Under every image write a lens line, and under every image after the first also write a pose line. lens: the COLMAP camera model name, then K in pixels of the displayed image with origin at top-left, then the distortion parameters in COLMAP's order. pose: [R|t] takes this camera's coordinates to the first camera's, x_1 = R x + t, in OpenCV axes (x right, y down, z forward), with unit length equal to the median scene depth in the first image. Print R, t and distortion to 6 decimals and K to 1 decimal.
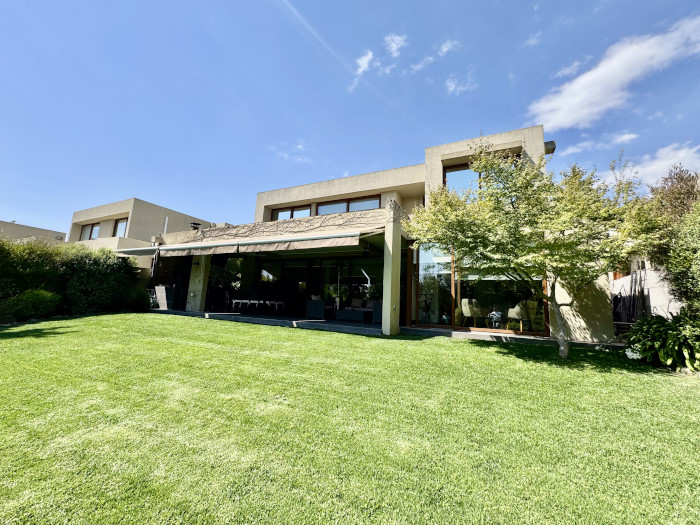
lens RADIAL K [[281.6, 0, 350.0], [0, 281.6, 262.5], [0, 0, 1]] dist [0.002476, 0.000443]
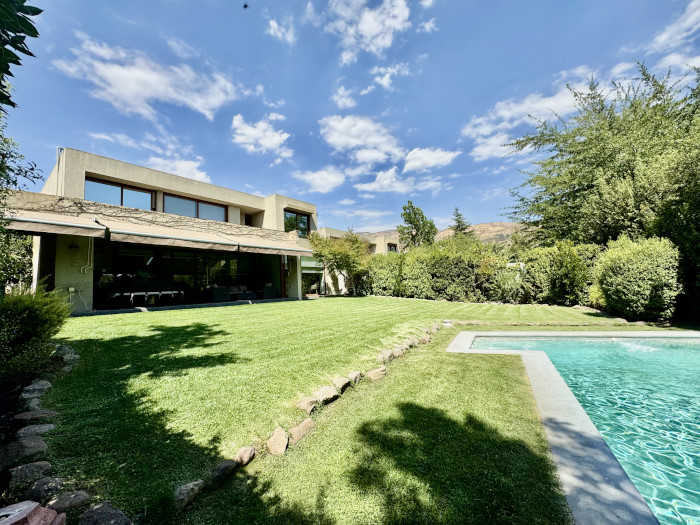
lens RADIAL K [[297.2, 0, 350.0], [0, 297.2, 262.5], [0, 0, 1]] dist [-0.018136, 0.008439]
pose [[0.189858, 0.037166, 0.981108, -1.183387], [-0.080519, 0.996507, -0.022168, 0.004033], [-0.978504, -0.074789, 0.192187, 0.166834]]
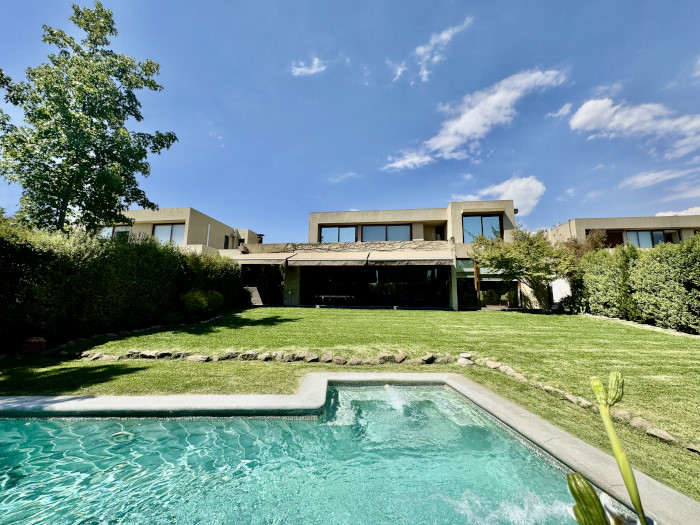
lens RADIAL K [[281.6, 0, 350.0], [0, 281.6, 262.5], [0, 0, 1]] dist [0.002476, 0.000443]
pose [[0.948074, 0.011254, 0.317850, -0.725960], [-0.016318, 0.999779, 0.013274, -0.051295], [-0.317630, -0.017771, 0.948048, -0.358811]]
